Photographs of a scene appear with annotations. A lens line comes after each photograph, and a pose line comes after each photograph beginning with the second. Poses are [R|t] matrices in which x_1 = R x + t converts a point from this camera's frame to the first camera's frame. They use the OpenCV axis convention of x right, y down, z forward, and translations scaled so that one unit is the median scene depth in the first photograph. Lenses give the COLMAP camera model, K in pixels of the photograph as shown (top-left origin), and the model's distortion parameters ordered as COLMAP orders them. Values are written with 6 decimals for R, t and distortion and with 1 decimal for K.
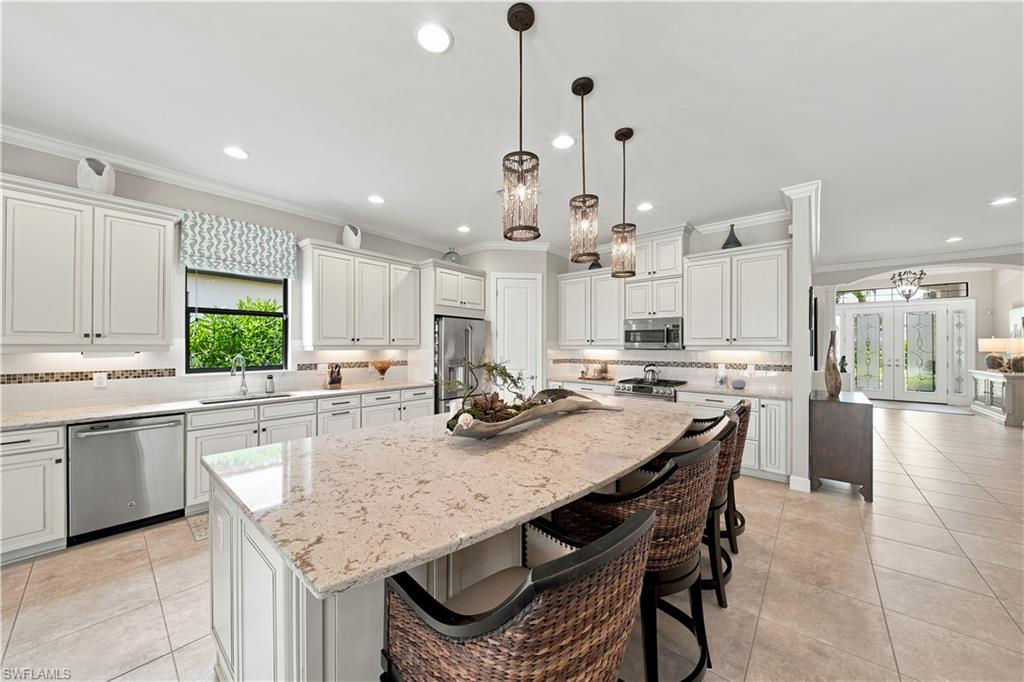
lens RADIAL K [[356.0, 0, 511.2], [0, 356.0, 345.1], [0, 0, 1]] dist [0.011335, -0.008069]
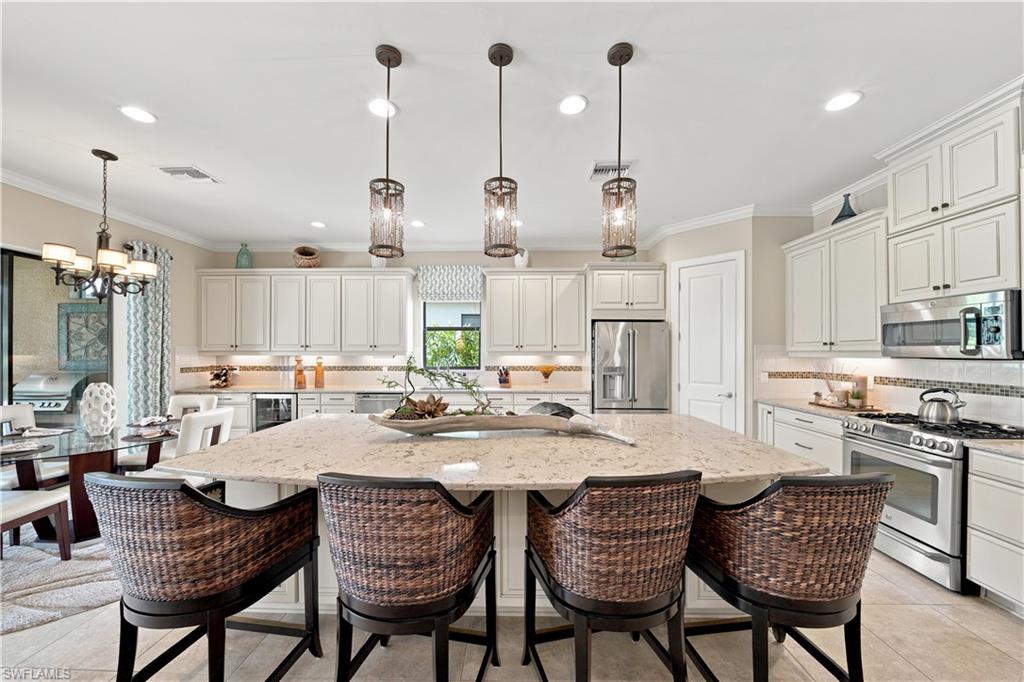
lens RADIAL K [[361.7, 0, 510.8], [0, 361.7, 348.8], [0, 0, 1]] dist [0.010127, -0.008217]
pose [[0.633633, -0.006588, -0.773606, 0.479921], [0.002458, 0.999976, -0.006503, -0.000397], [0.773630, 0.002219, 0.633634, 0.245768]]
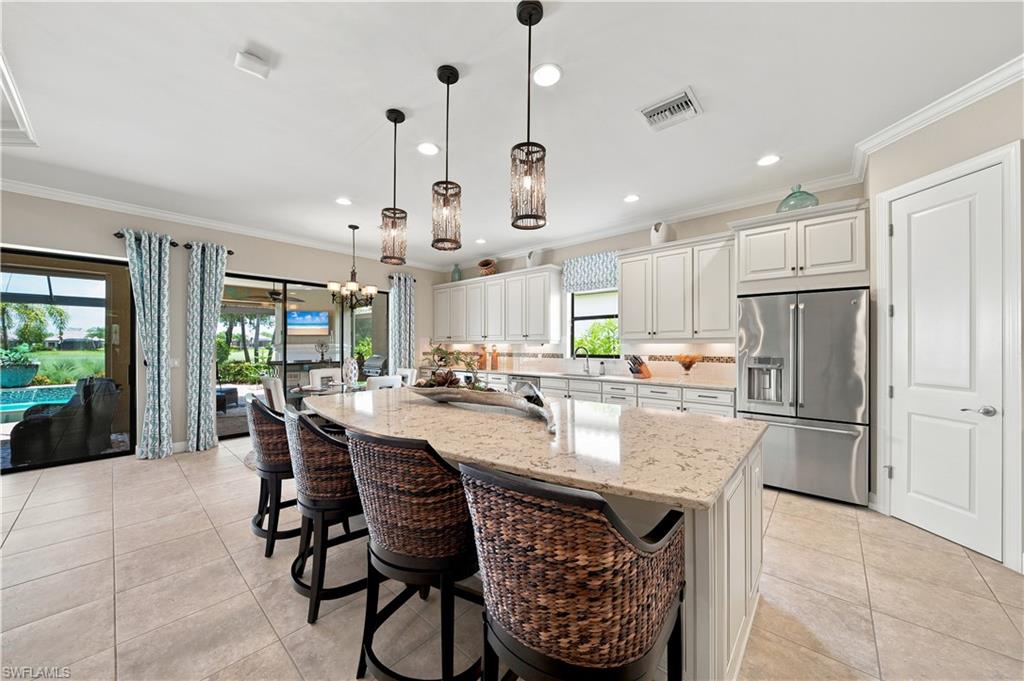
lens RADIAL K [[356.0, 0, 511.2], [0, 356.0, 344.6], [0, 0, 1]] dist [0.011335, -0.008069]
pose [[-0.016898, -0.002802, -0.999853, 0.641871], [0.003312, 0.999990, -0.002859, 0.020416], [0.999852, -0.003360, -0.016889, 0.636262]]
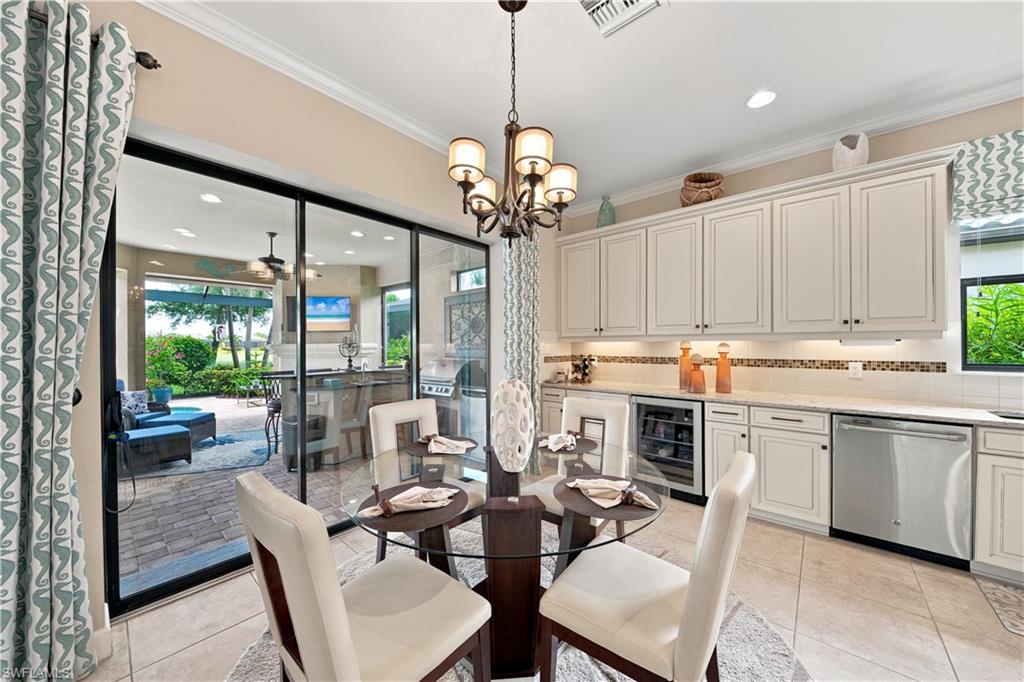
lens RADIAL K [[356.0, 0, 511.2], [0, 356.0, 345.1], [0, 0, 1]] dist [0.011335, -0.008069]
pose [[-0.007338, -0.001614, -0.999972, -0.155688], [0.007304, 0.999972, -0.001668, 0.020168], [0.999946, -0.007316, -0.007326, 0.075331]]
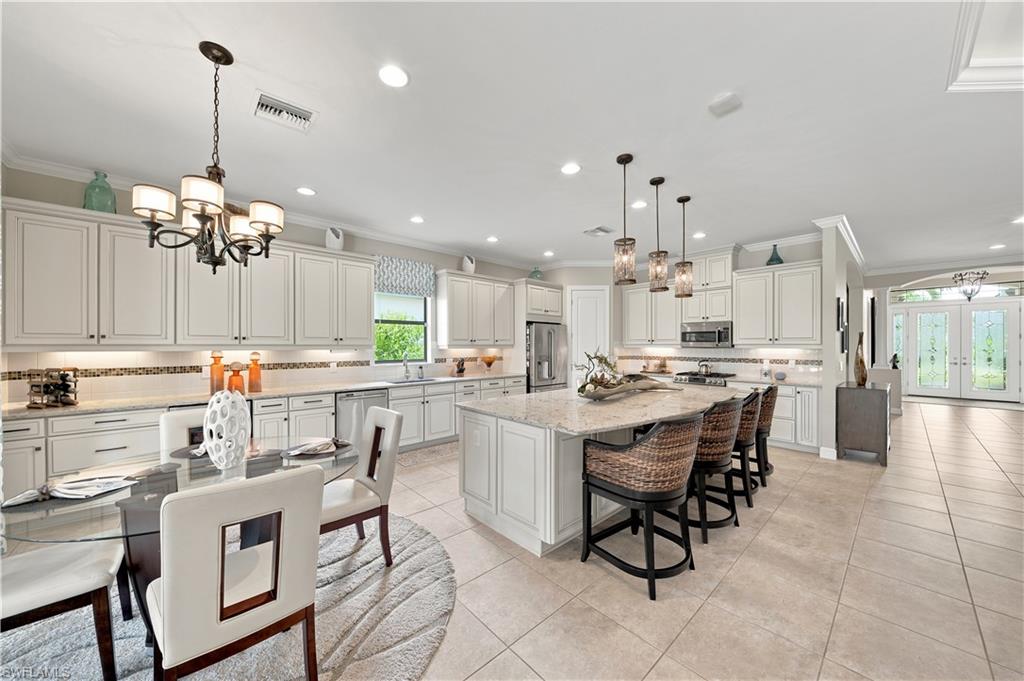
lens RADIAL K [[356.0, 0, 511.2], [0, 356.0, 344.6], [0, 0, 1]] dist [0.011335, -0.008069]
pose [[0.992054, -0.002147, -0.125798, -0.128202], [0.002344, 0.999996, 0.001419, -0.002124], [0.125795, -0.001703, 0.992055, -0.343313]]
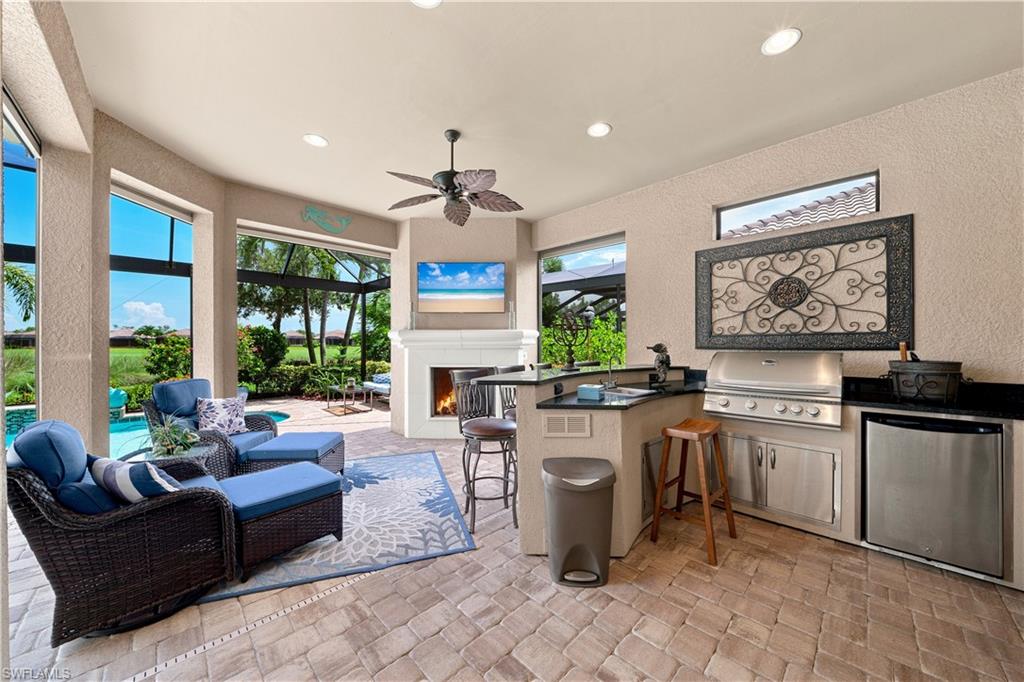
lens RADIAL K [[356.0, 0, 511.2], [0, 356.0, 345.1], [0, 0, 1]] dist [0.011335, -0.008069]
pose [[-0.083053, 0.003672, -0.996538, -0.703243], [0.002954, 0.999990, 0.003439, 0.052425], [0.996541, -0.002659, -0.083063, -0.617687]]
